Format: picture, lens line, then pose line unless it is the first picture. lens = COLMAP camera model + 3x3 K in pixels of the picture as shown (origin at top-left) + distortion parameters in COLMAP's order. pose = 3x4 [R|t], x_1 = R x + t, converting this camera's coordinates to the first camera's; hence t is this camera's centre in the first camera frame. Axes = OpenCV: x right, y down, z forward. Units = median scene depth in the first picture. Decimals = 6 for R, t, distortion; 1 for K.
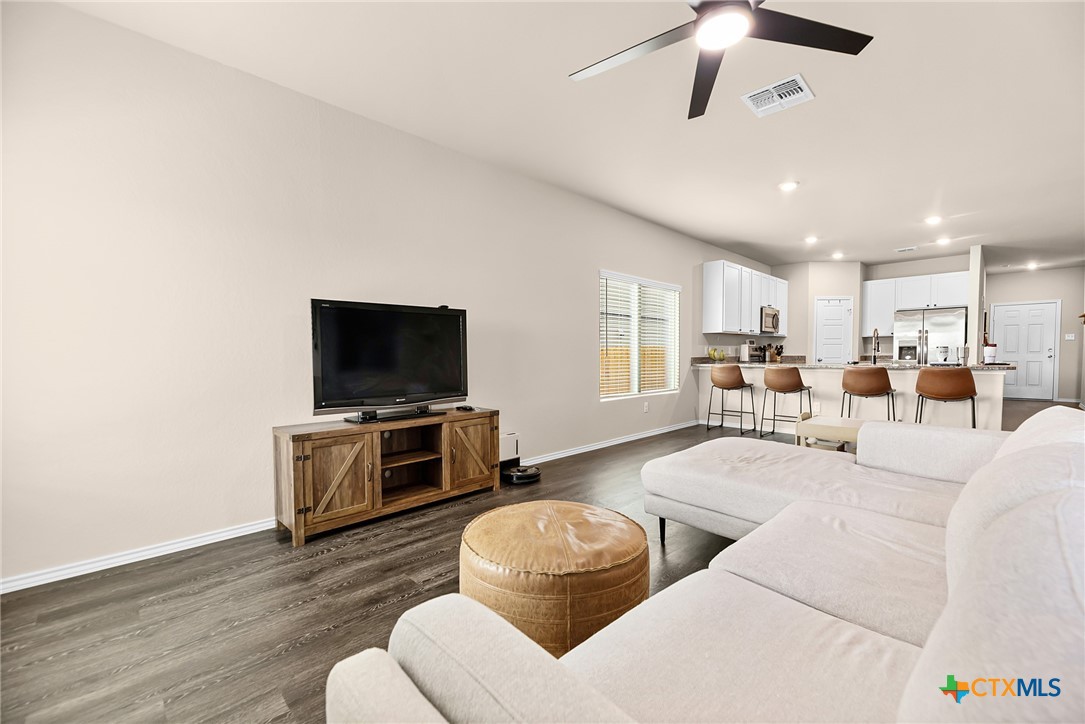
lens RADIAL K [[426.8, 0, 540.8], [0, 426.8, 374.5], [0, 0, 1]] dist [0.000049, 0.000090]
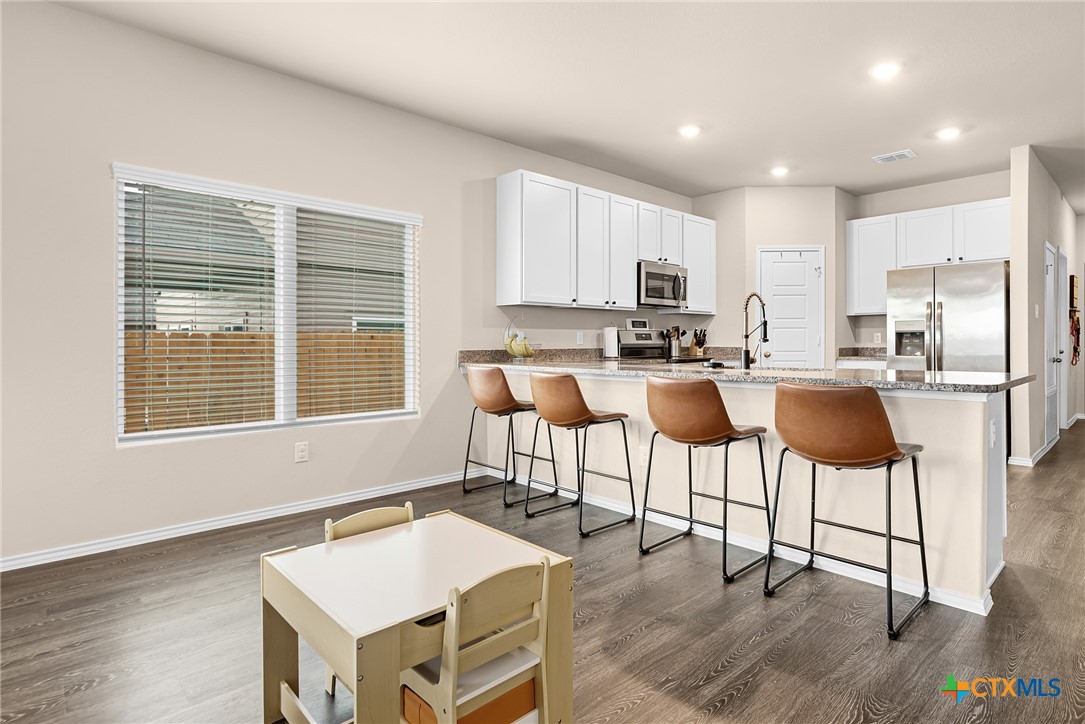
lens RADIAL K [[562.0, 0, 525.1], [0, 562.0, 351.0], [0, 0, 1]] dist [0.004246, 0.000868]
pose [[0.999732, 0.003951, -0.022827, 0.375957], [-0.004655, 0.999512, -0.030880, -0.015516], [0.022694, 0.030978, 0.999262, 0.253074]]
